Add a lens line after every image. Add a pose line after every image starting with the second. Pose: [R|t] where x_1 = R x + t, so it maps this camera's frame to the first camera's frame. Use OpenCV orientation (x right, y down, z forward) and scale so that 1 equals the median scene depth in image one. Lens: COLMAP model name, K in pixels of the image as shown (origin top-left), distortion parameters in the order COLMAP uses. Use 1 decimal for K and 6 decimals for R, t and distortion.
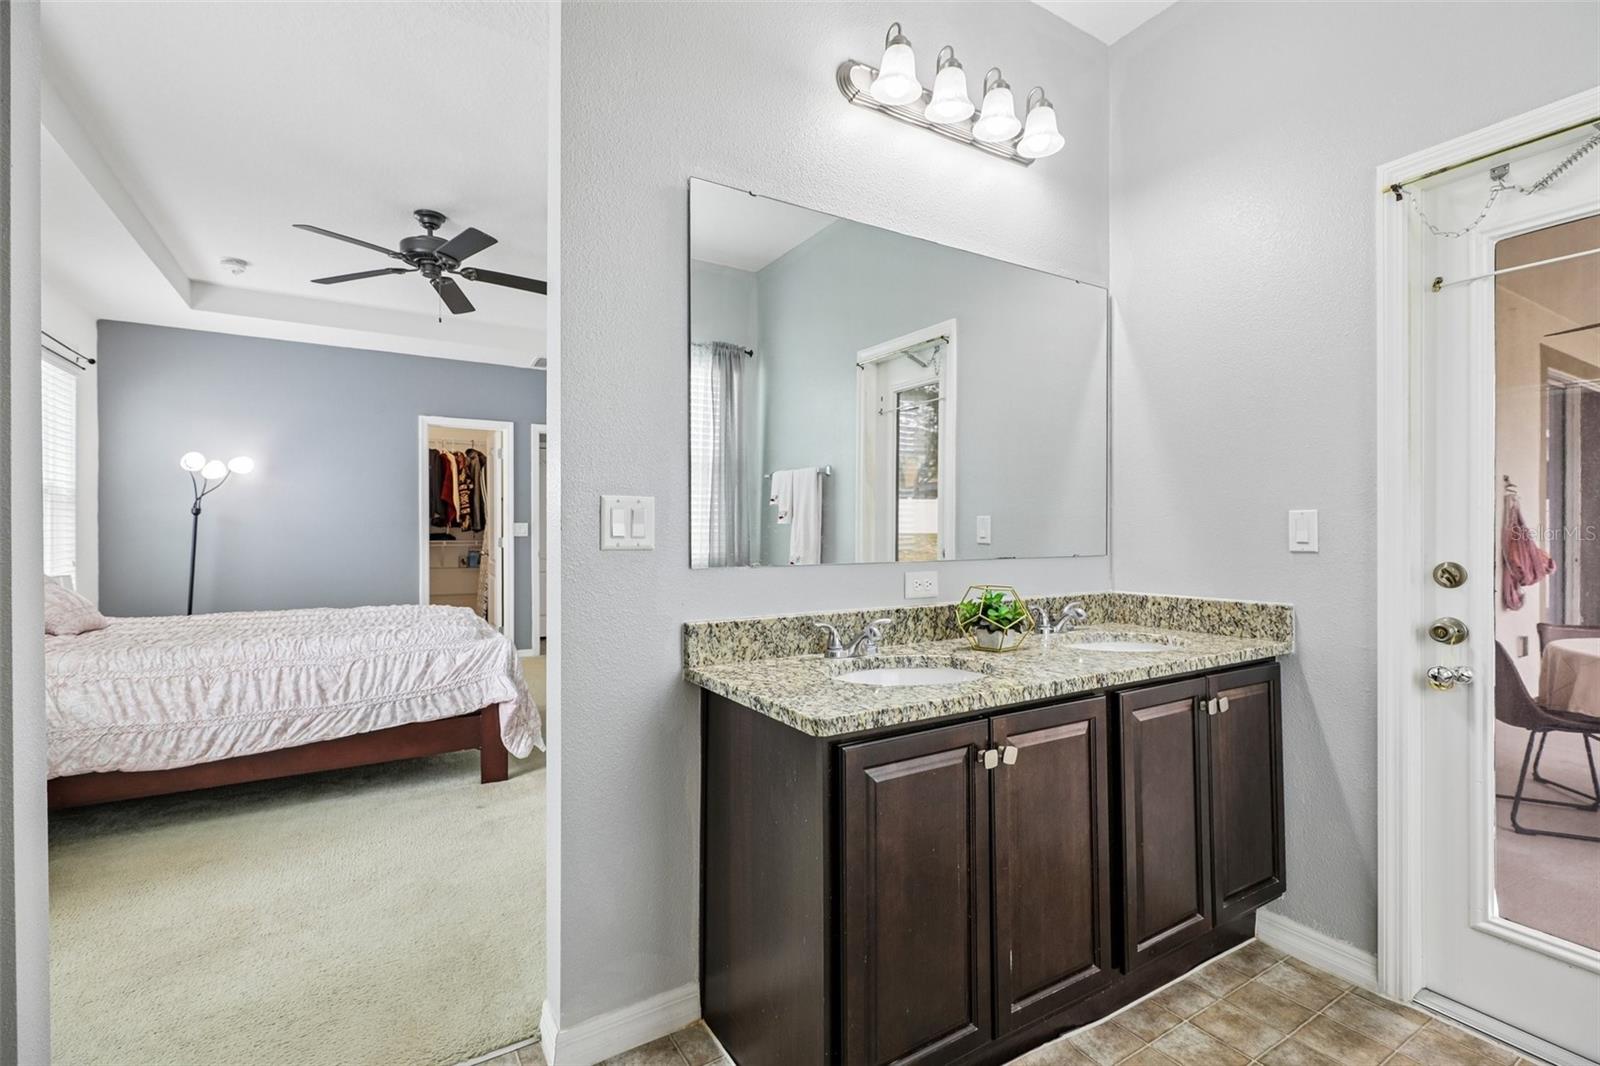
lens RADIAL K [[713.3, 0, 811.5], [0, 713.3, 528.8], [0, 0, 1]] dist [-0.001187, -0.000185]
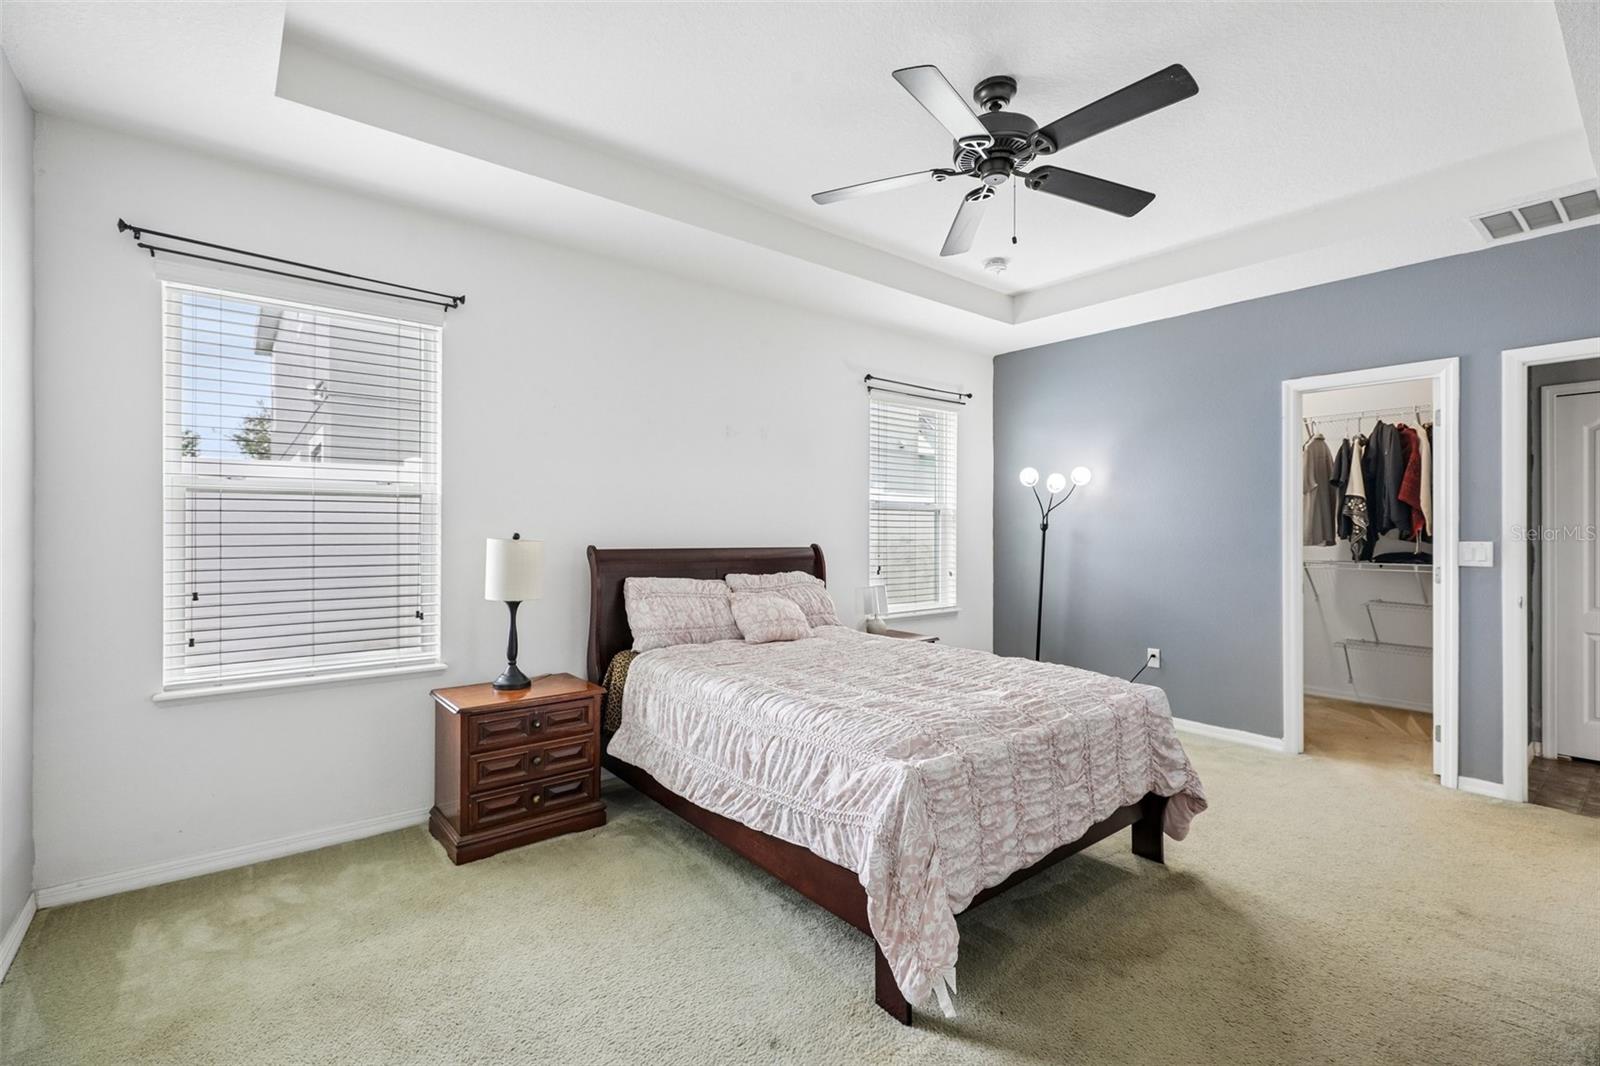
lens RADIAL K [[713.3, 0, 811.5], [0, 713.3, 528.8], [0, 0, 1]] dist [-0.001187, -0.000185]
pose [[0.129148, 0.000196, -0.991625, 0.081487], [-0.001258, 0.999999, 0.000033, -0.024068], [0.991624, 0.001243, 0.129148, 0.612196]]
